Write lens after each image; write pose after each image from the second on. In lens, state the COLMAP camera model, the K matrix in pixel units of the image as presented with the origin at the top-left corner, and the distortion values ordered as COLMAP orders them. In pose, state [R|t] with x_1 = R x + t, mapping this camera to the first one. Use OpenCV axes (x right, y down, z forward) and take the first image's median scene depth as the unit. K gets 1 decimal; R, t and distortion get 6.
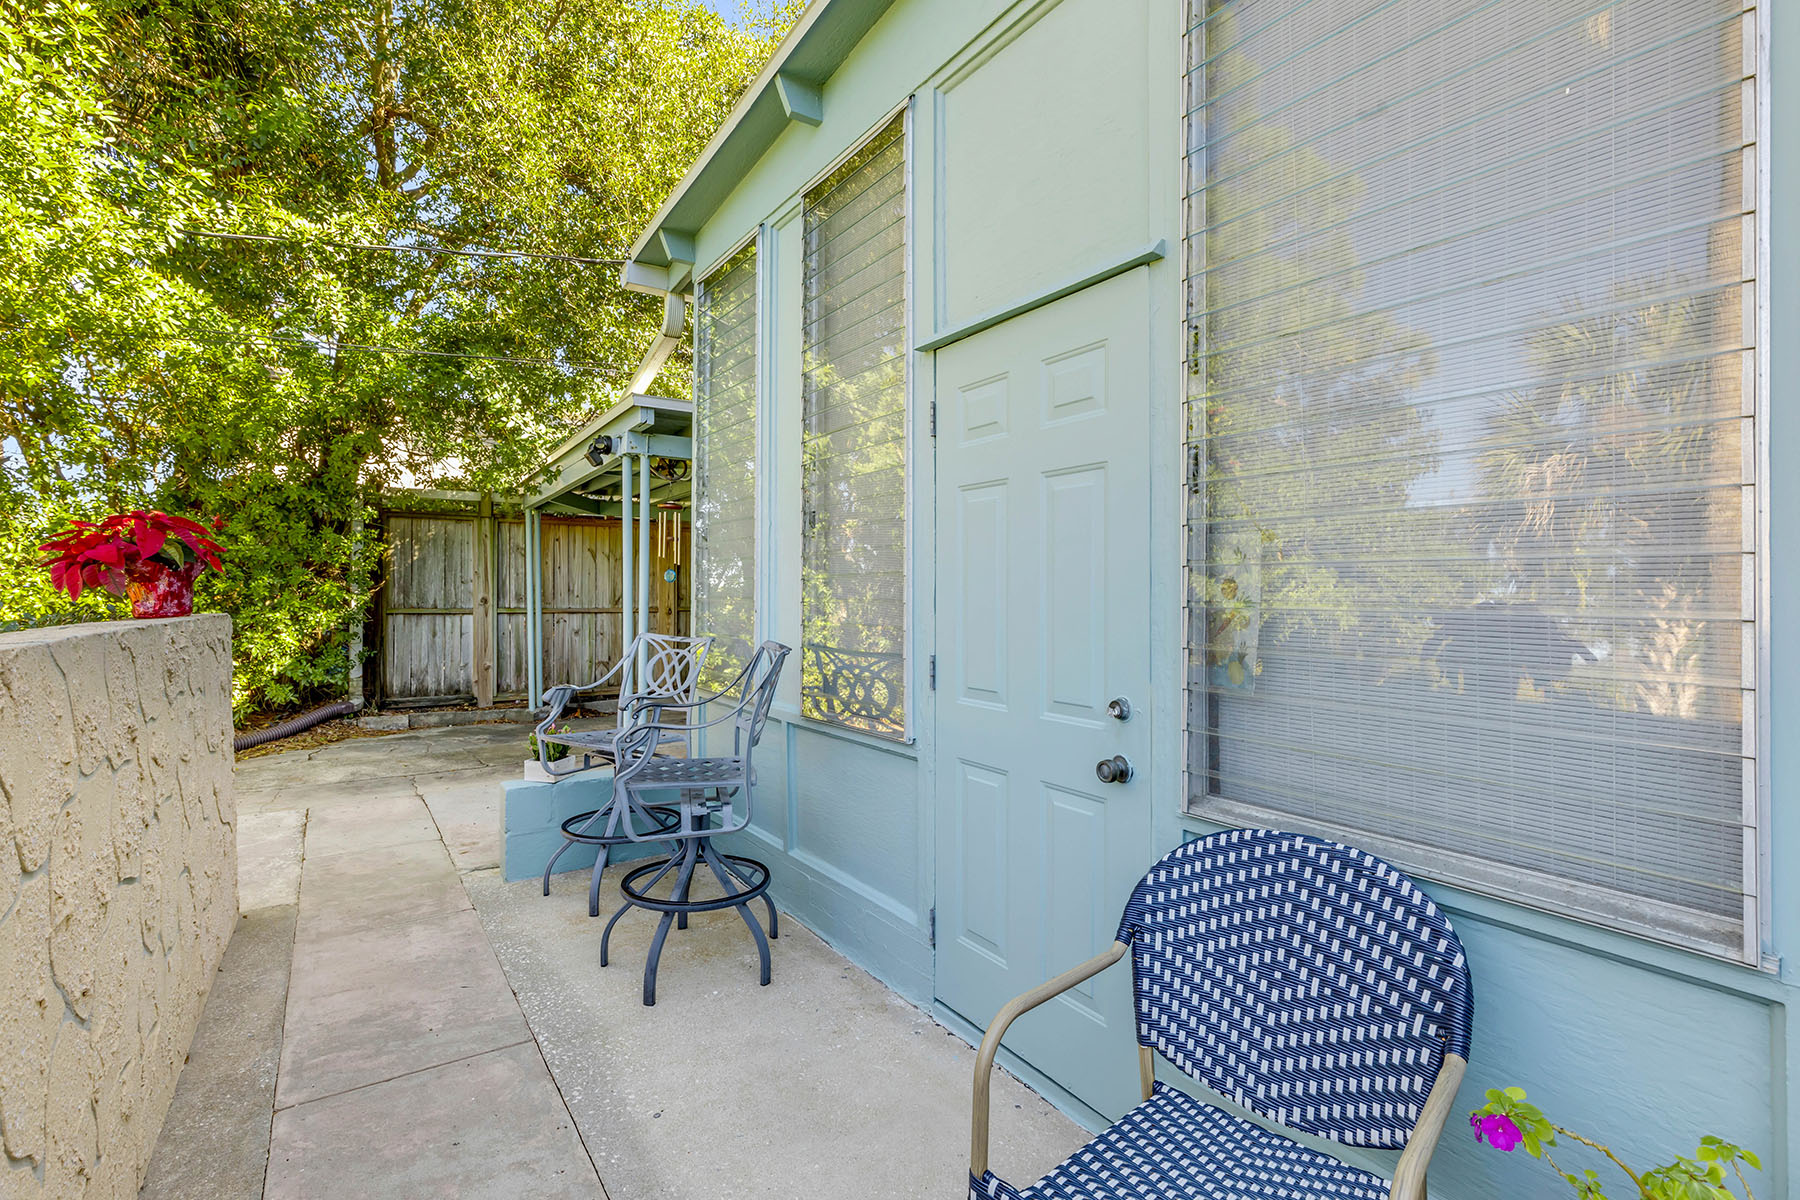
lens RADIAL K [[827.9, 0, 882.8], [0, 827.9, 595.0], [0, 0, 1]] dist [0.002409, -0.000337]
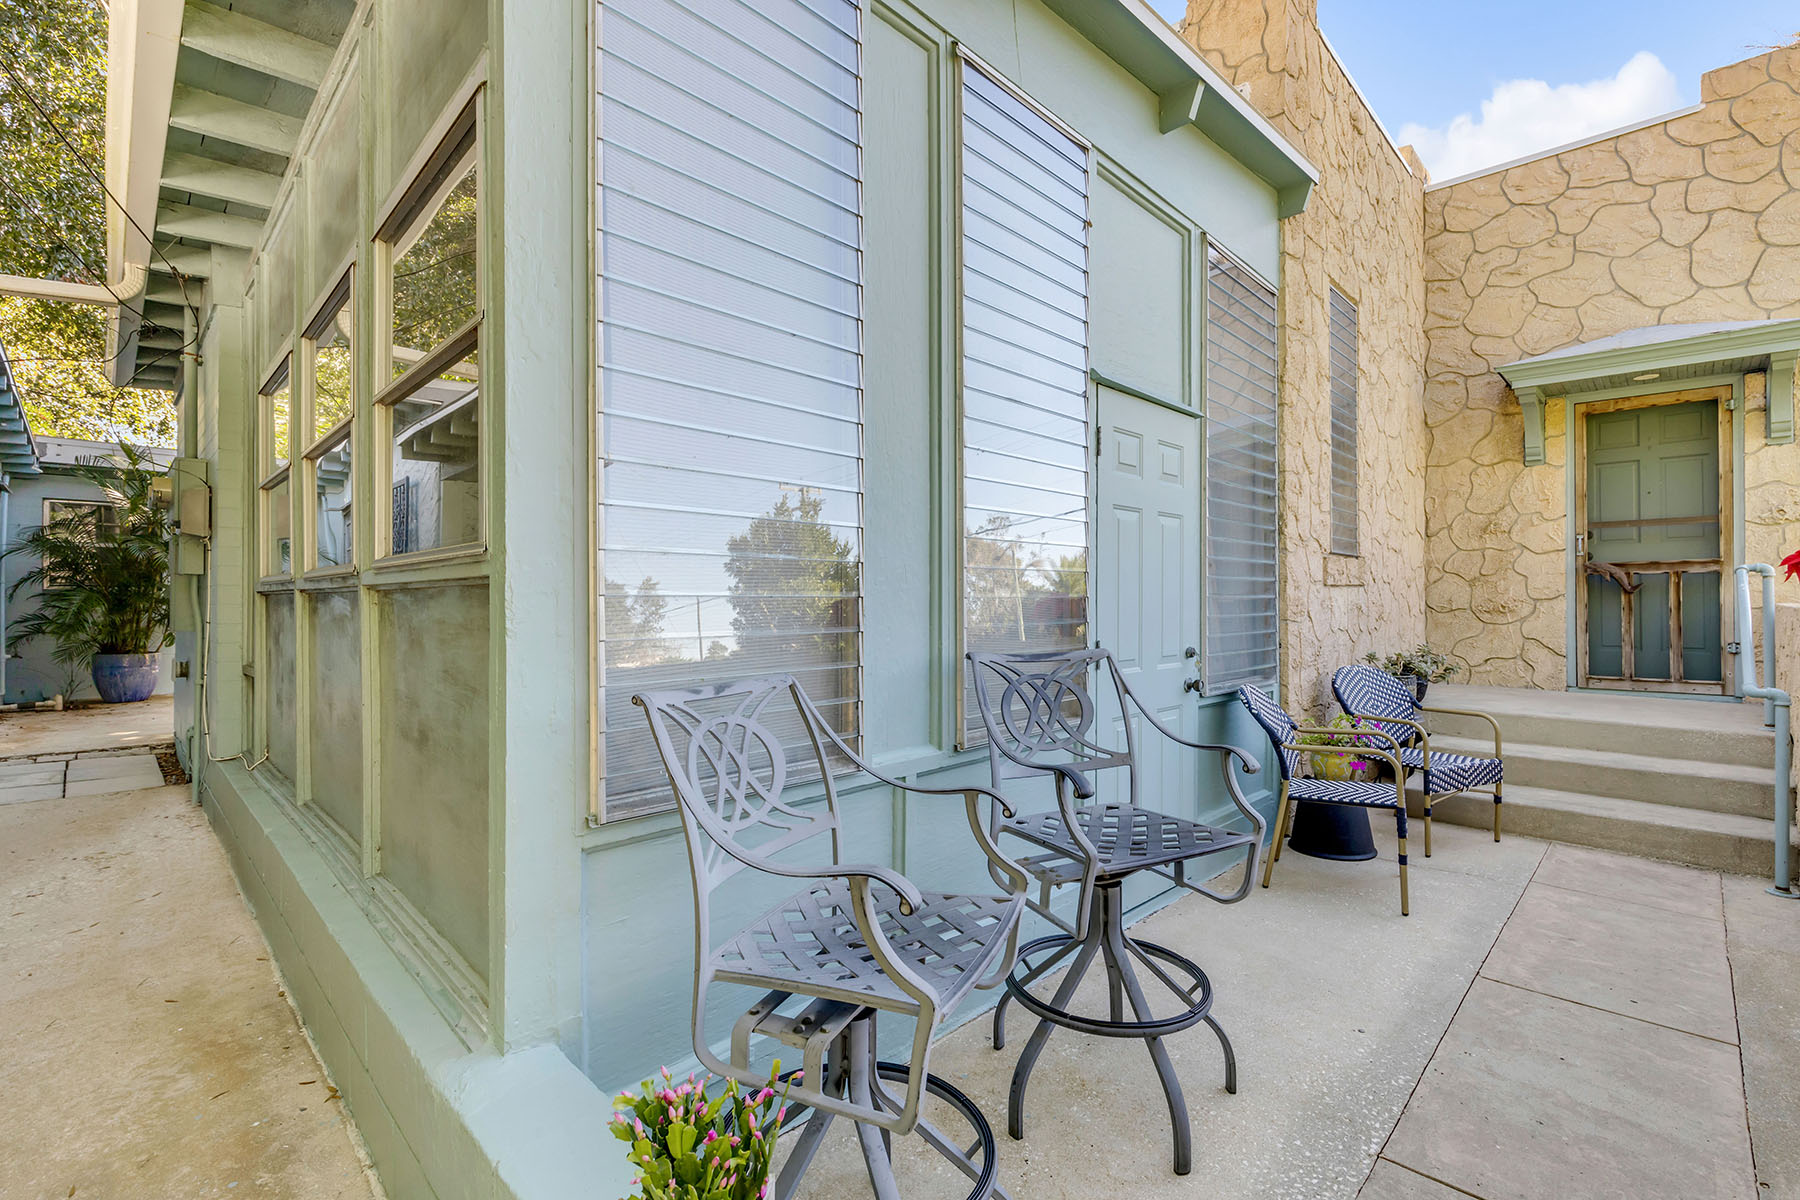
lens RADIAL K [[870.6, 0, 835.2], [0, 870.6, 596.8], [0, 0, 1]] dist [-0.000550, 0.000701]
pose [[-0.206530, -0.012658, 0.978358, -1.796553], [-0.008569, 0.999901, 0.011128, 0.000406], [-0.978403, -0.006086, -0.206618, 2.705269]]
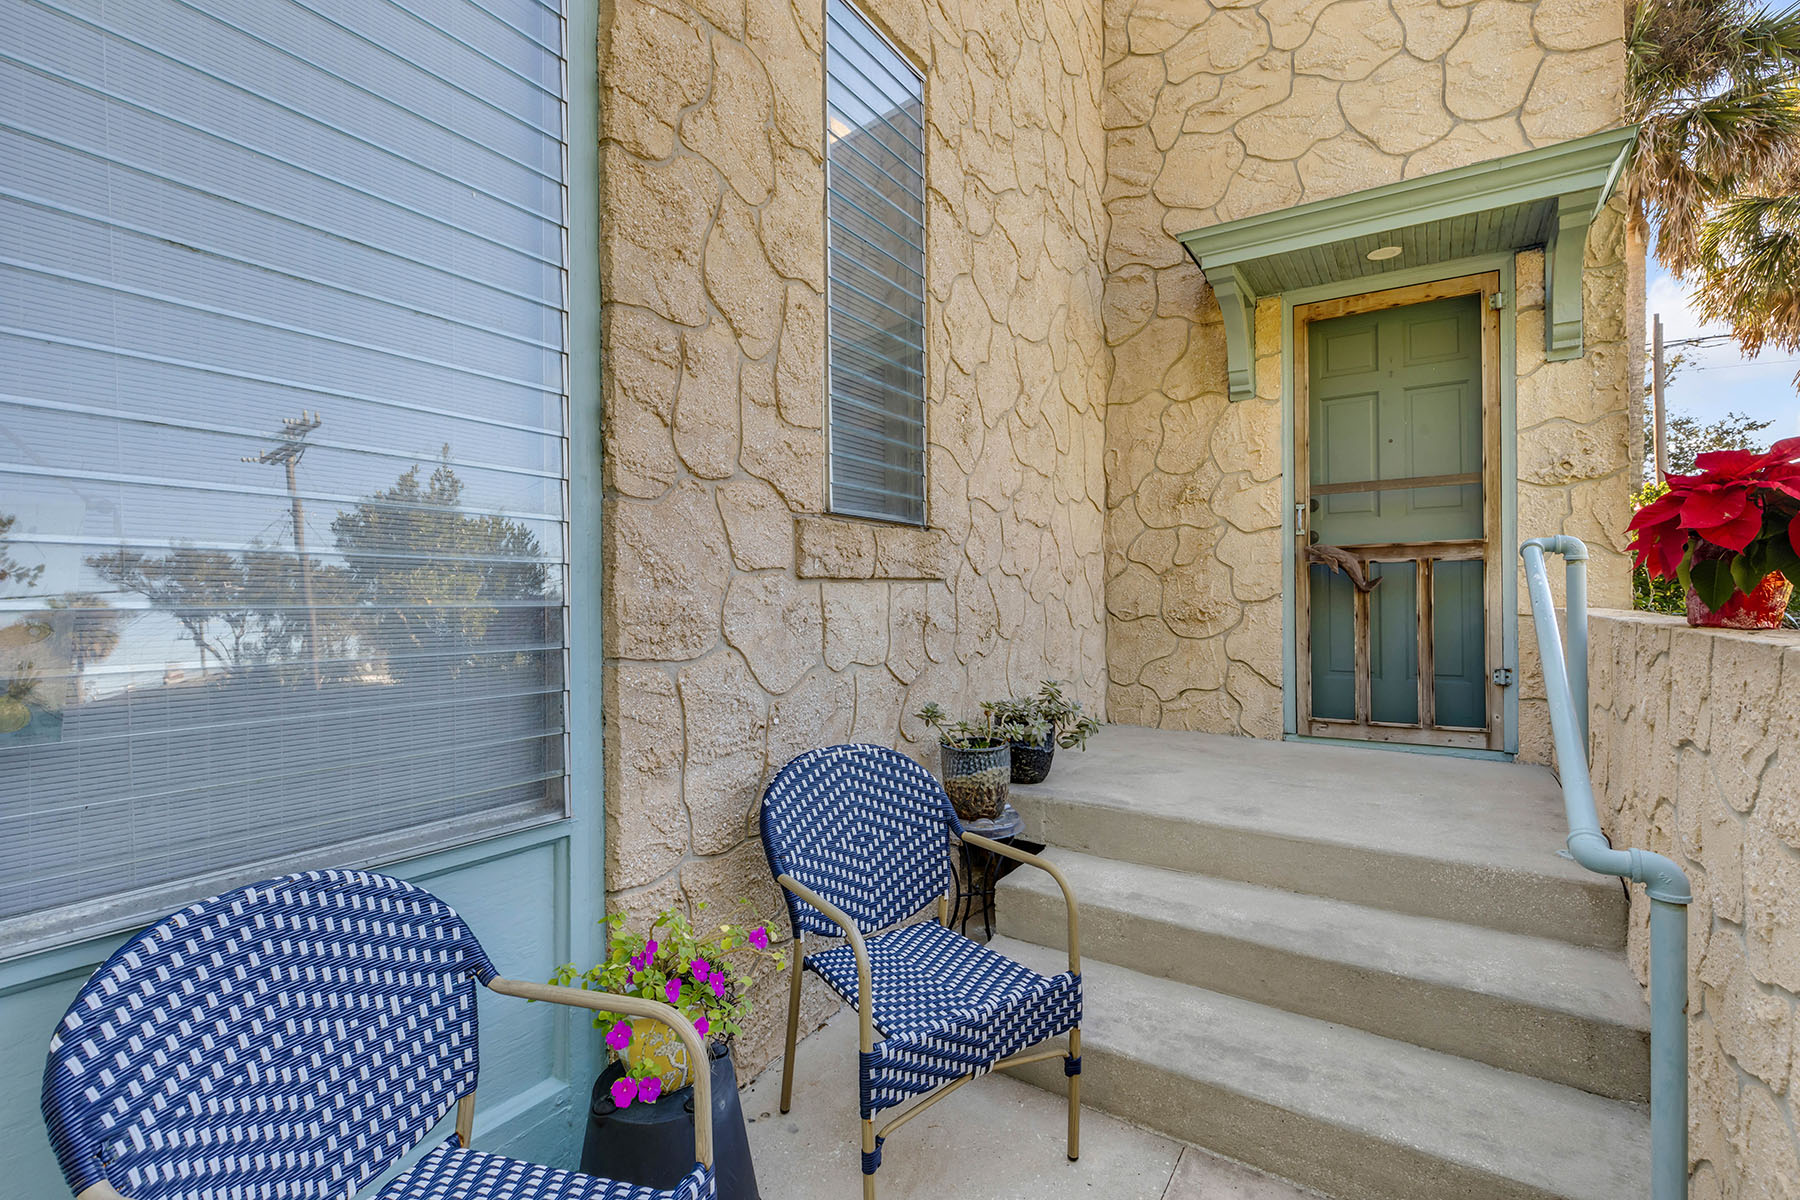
lens RADIAL K [[827.9, 0, 882.8], [0, 827.9, 595.0], [0, 0, 1]] dist [0.002409, -0.000337]
pose [[-0.382650, -0.012207, 0.923813, -0.478008], [-0.007798, 0.999920, 0.009983, -0.007654], [-0.923861, -0.003384, -0.382714, 0.739161]]
